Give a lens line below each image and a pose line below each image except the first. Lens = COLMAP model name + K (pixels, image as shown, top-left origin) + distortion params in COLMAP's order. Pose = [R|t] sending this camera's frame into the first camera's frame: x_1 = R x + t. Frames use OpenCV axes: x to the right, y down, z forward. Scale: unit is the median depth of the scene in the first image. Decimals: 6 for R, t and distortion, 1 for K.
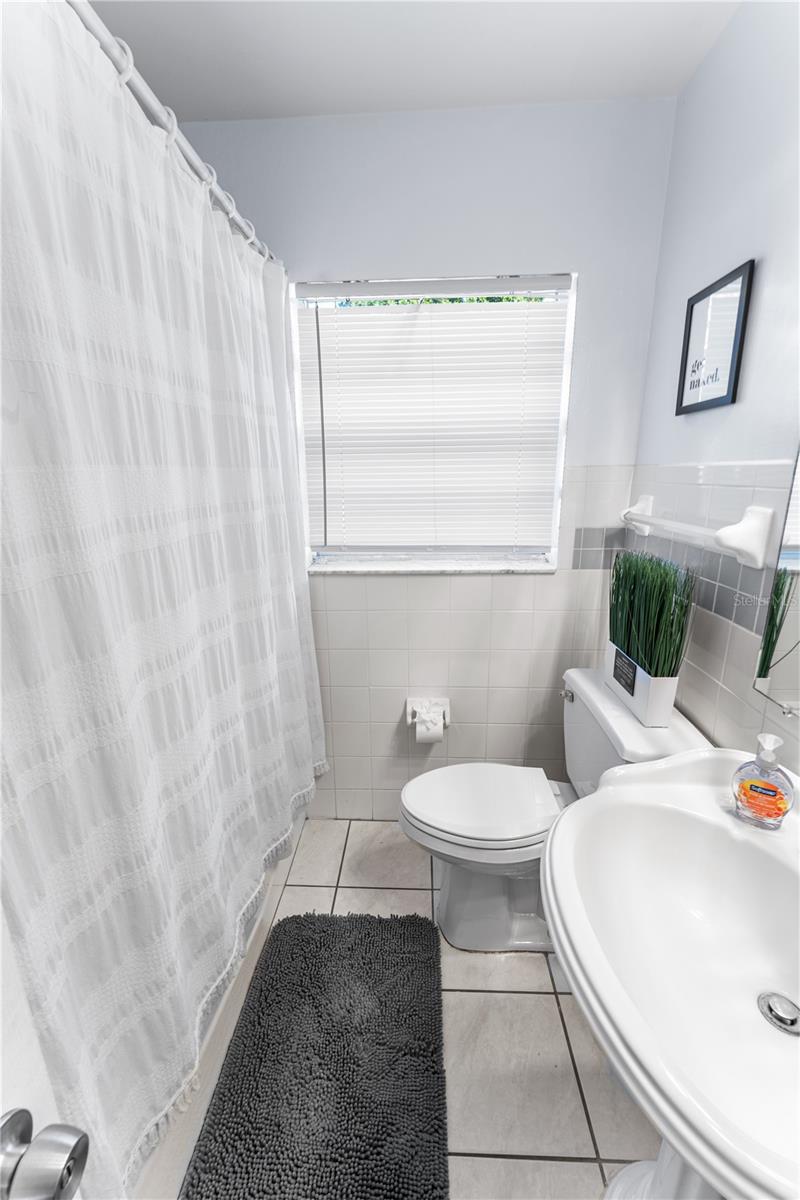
lens RADIAL K [[483.4, 0, 400.0], [0, 483.4, 600.0], [0, 0, 1]] dist [-0.002186, -0.000017]
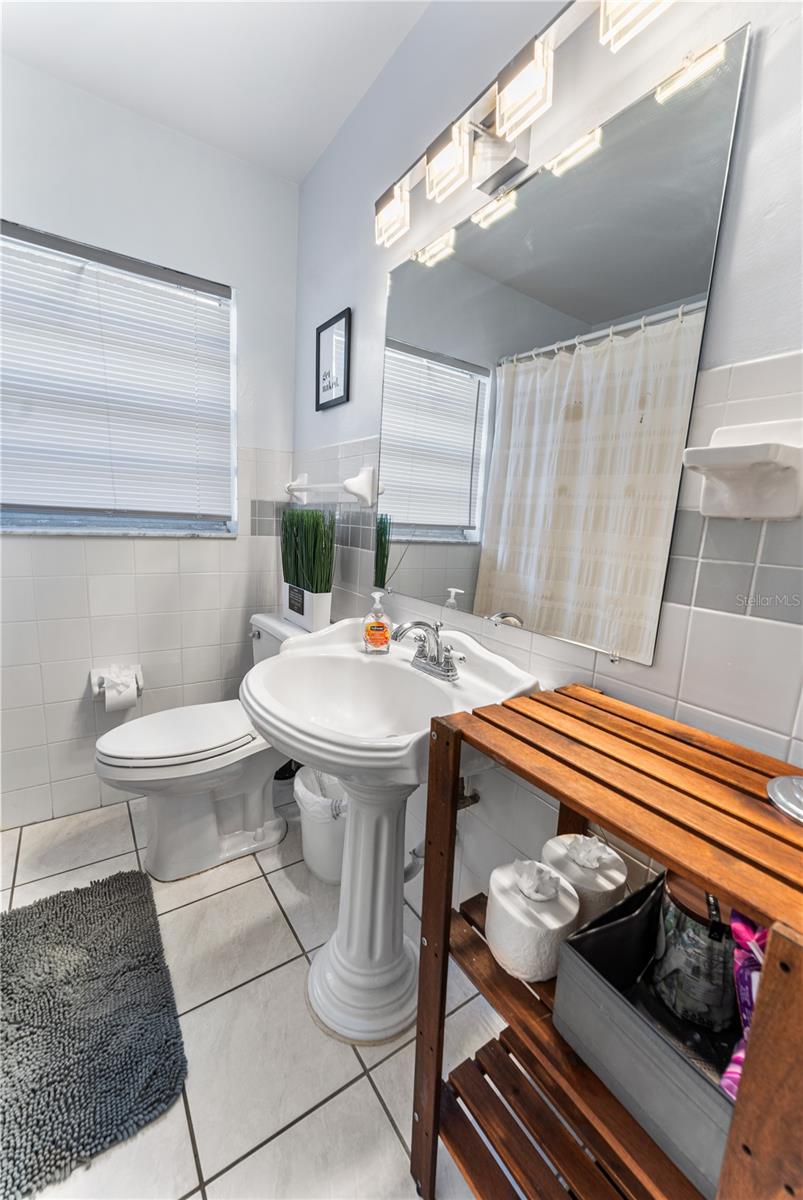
lens RADIAL K [[483.4, 0, 401.5], [0, 483.4, 600.0], [0, 0, 1]] dist [-0.002186, -0.000017]
pose [[0.804854, -0.051987, 0.591192, -0.060003], [0.089435, 0.995404, -0.034226, 0.189332], [-0.586695, 0.080421, 0.805805, -0.172253]]
